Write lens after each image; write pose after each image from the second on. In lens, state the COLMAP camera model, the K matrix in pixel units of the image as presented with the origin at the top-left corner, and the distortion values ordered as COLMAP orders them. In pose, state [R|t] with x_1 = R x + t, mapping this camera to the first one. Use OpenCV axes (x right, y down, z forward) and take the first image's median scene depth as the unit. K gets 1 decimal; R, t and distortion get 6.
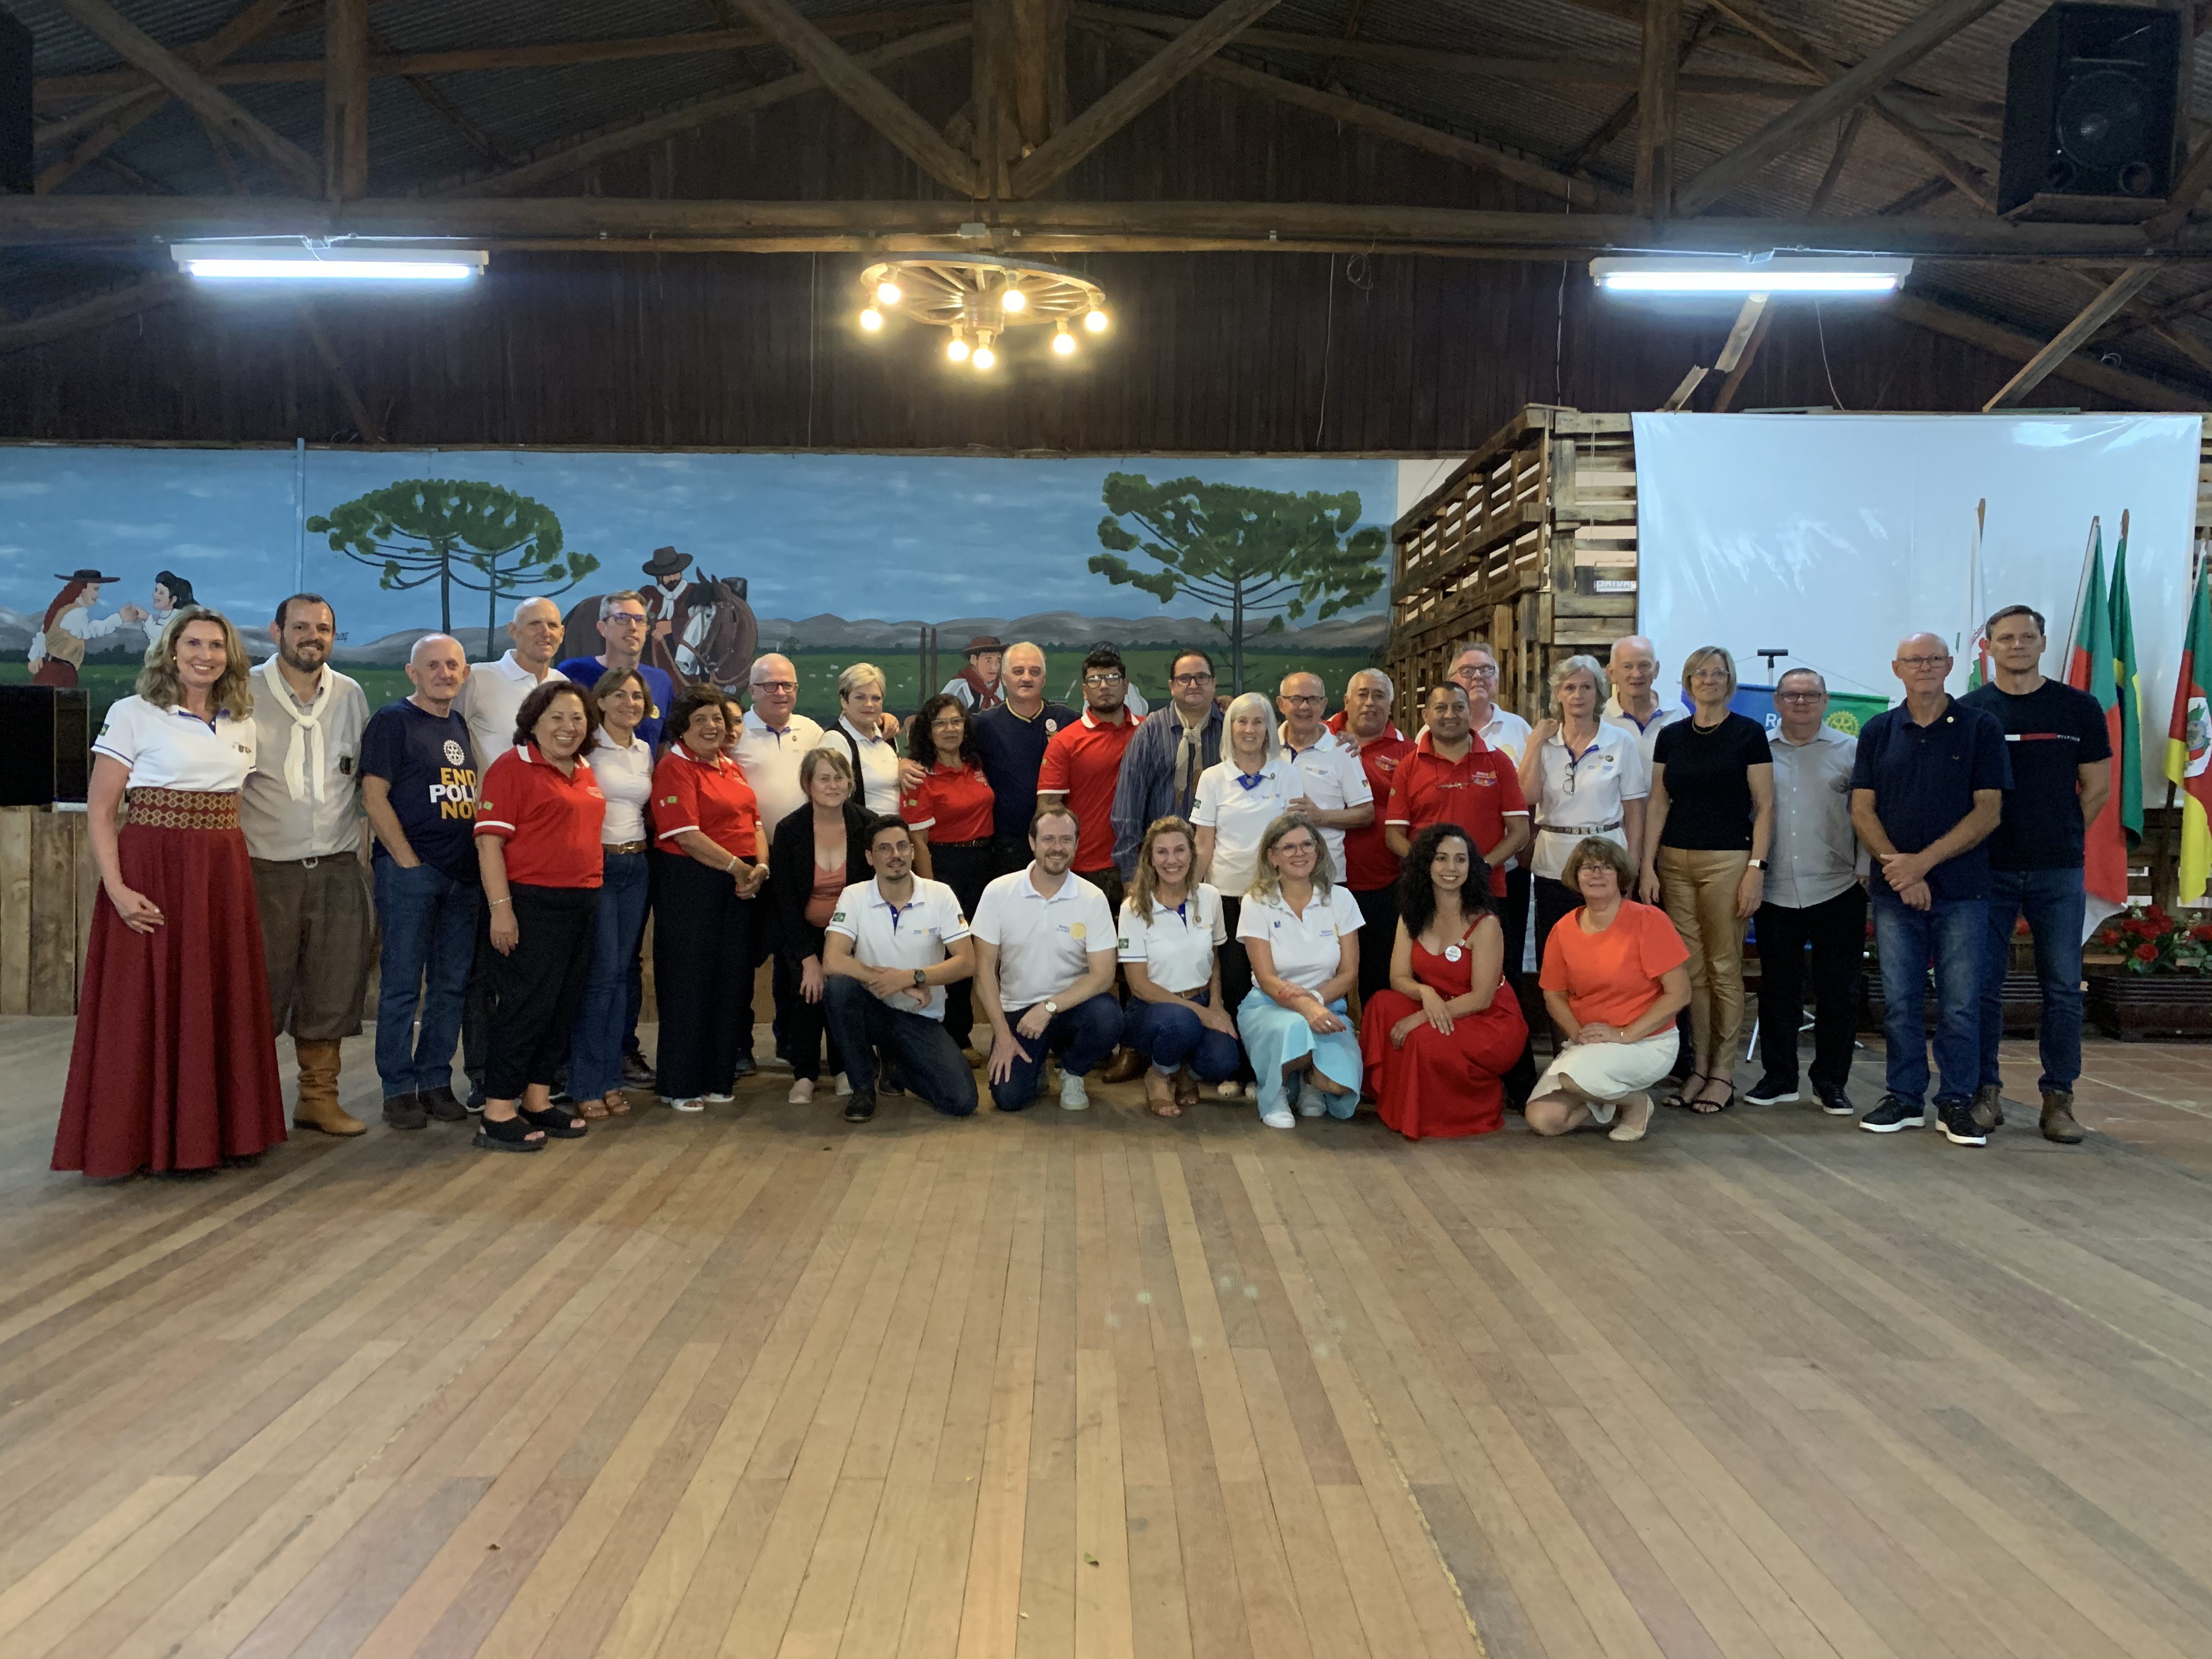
lens RADIAL K [[1678.8, 0, 1102.3], [0, 1678.8, 830.2], [0, 0, 1]] dist [-0.013325, -0.003550]
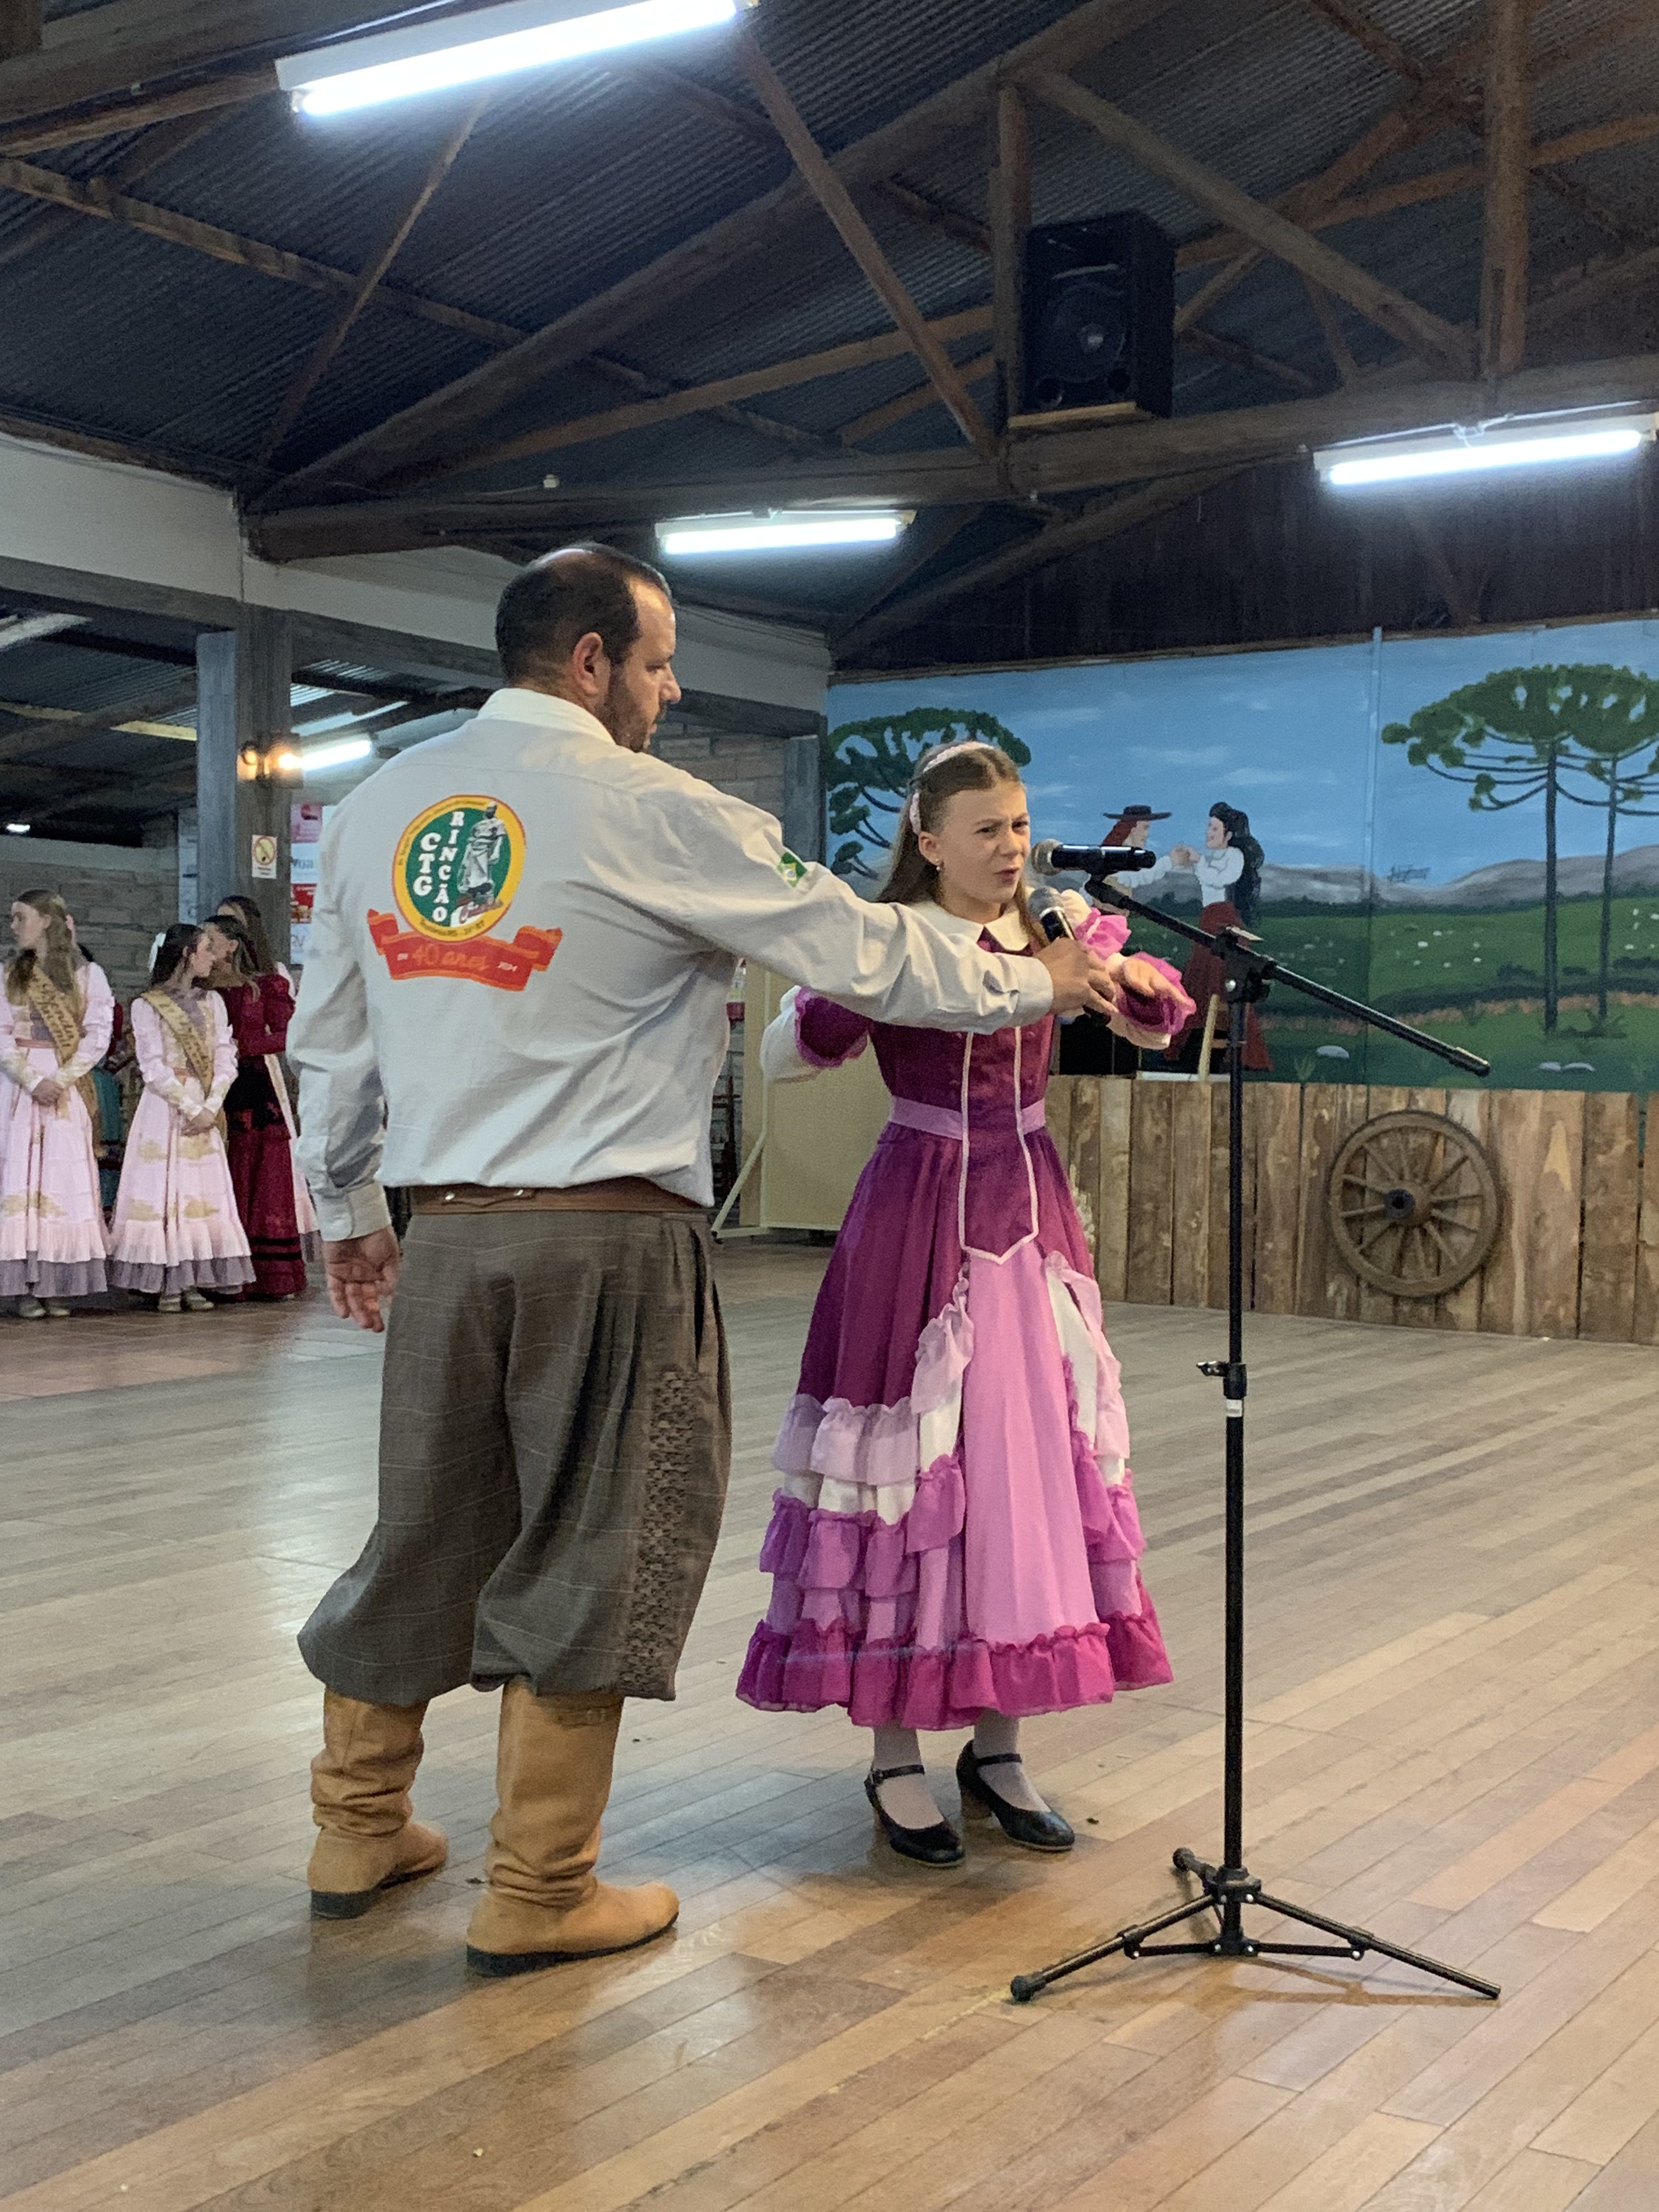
lens RADIAL K [[2624.7, 0, 821.4], [0, 2624.7, 1102.4], [0, 0, 1]] dist [0.017963, 0.000000]
pose [[0.820348, 0.012611, -0.571725, 0.026331], [-0.024686, 0.999606, -0.013372, 0.016765], [0.571331, 0.025083, 0.820336, -0.183182]]
